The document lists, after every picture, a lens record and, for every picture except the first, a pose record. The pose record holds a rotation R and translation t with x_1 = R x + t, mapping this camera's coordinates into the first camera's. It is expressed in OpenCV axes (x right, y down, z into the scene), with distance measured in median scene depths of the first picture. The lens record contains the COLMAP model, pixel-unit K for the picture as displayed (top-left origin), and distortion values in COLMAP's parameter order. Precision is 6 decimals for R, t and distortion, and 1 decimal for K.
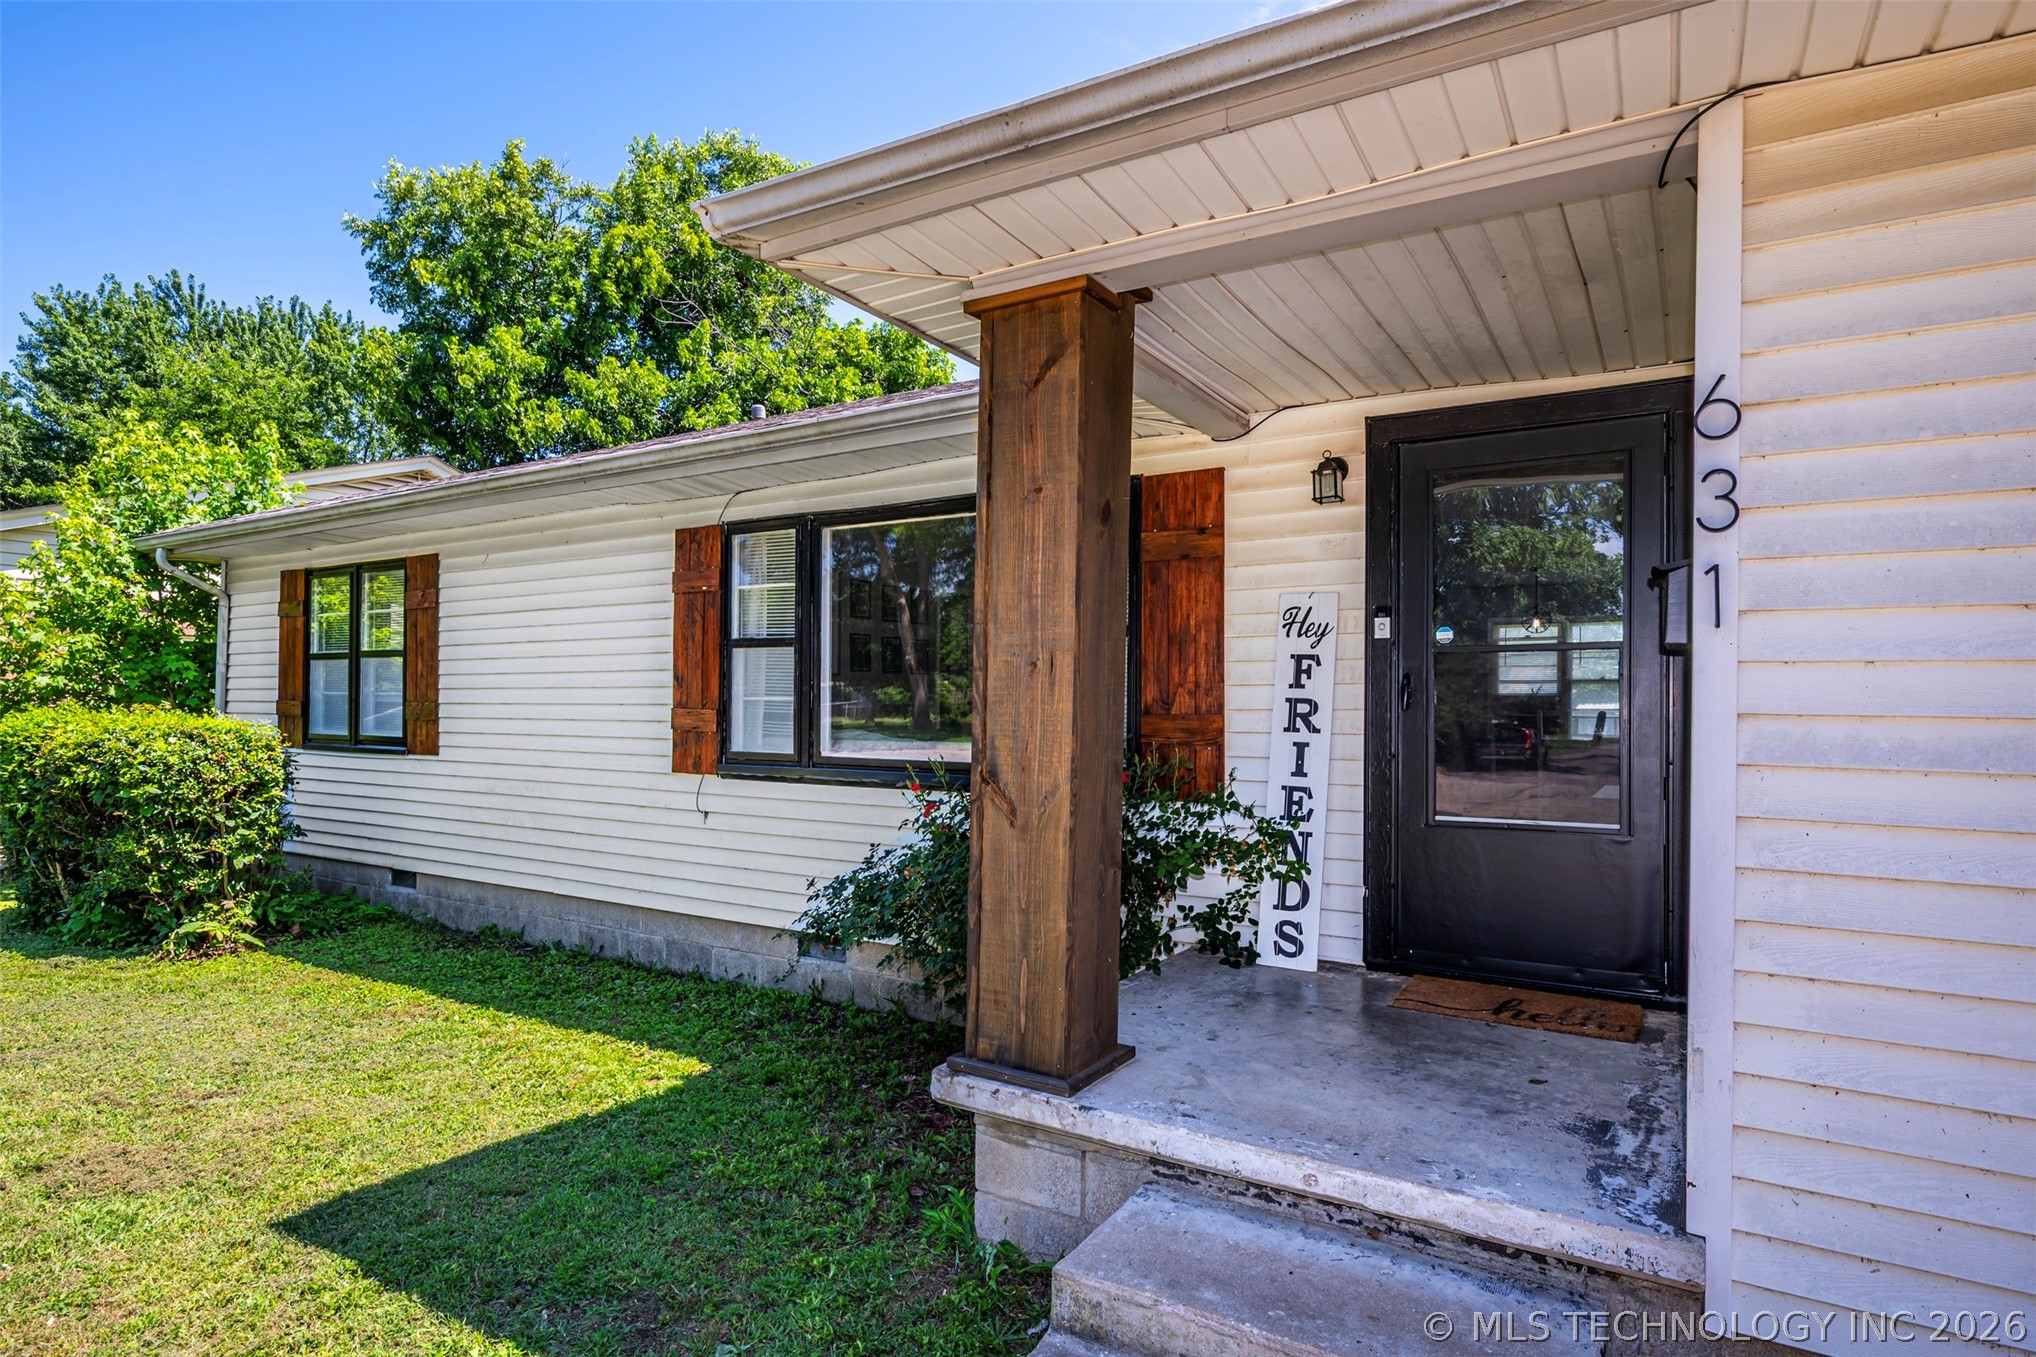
lens RADIAL K [[1078.1, 0, 1028.1], [0, 1078.1, 684.7], [0, 0, 1]] dist [-0.001885, -0.000625]
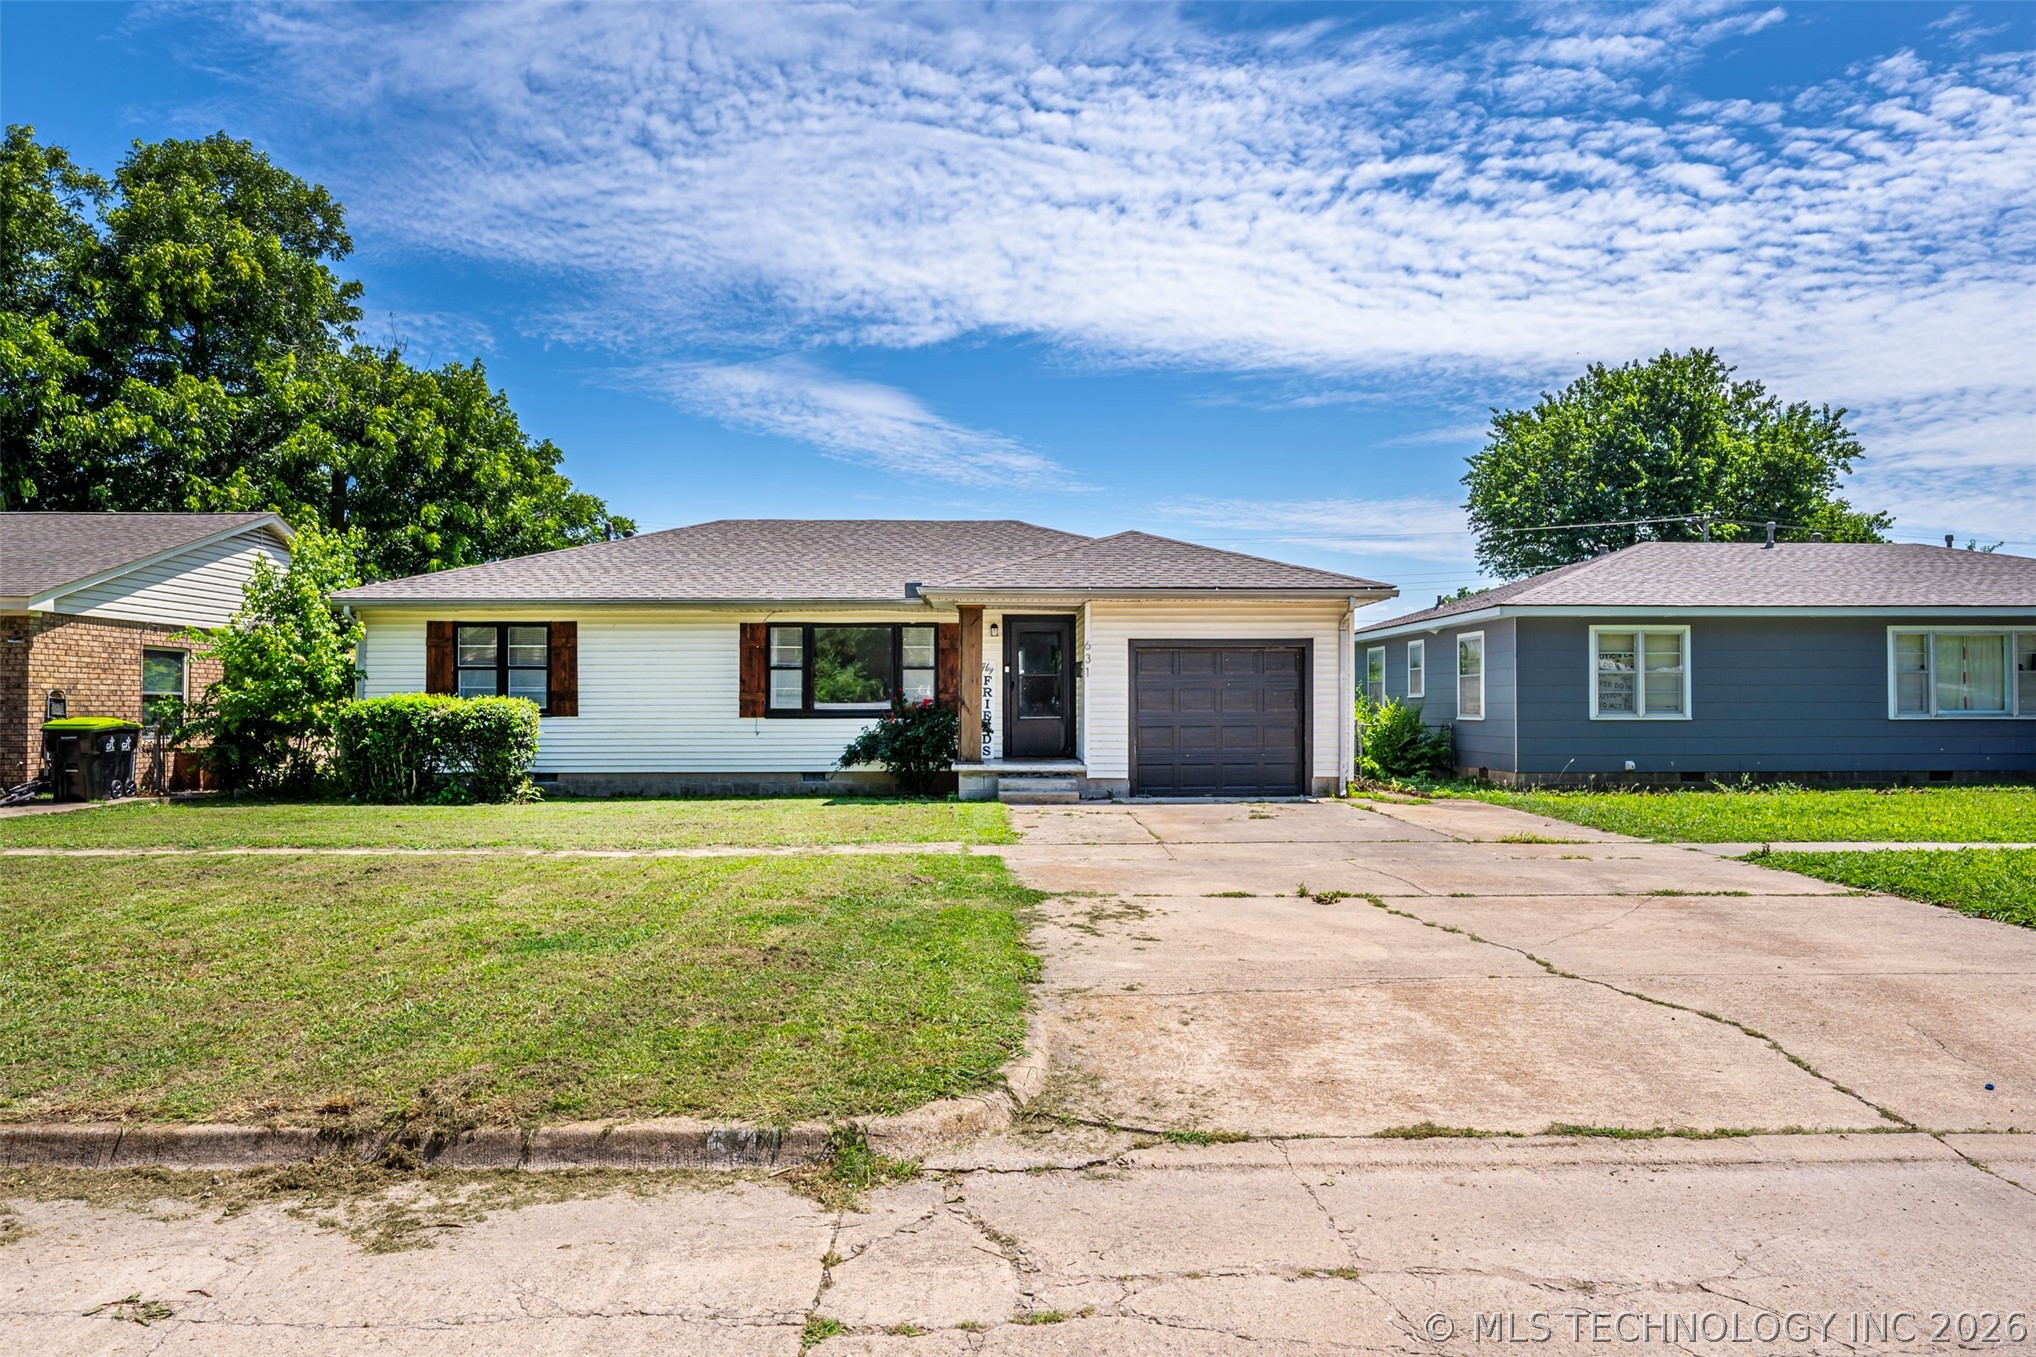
lens RADIAL K [[1263.4, 0, 1006.2], [0, 1263.4, 697.5], [0, 0, 1]] dist [0.000370, -0.003789]
pose [[0.836501, -0.006179, 0.547931, -1.515085], [-0.002035, 0.999895, 0.014382, -0.011583], [-0.547962, -0.013145, 0.836400, -1.966633]]
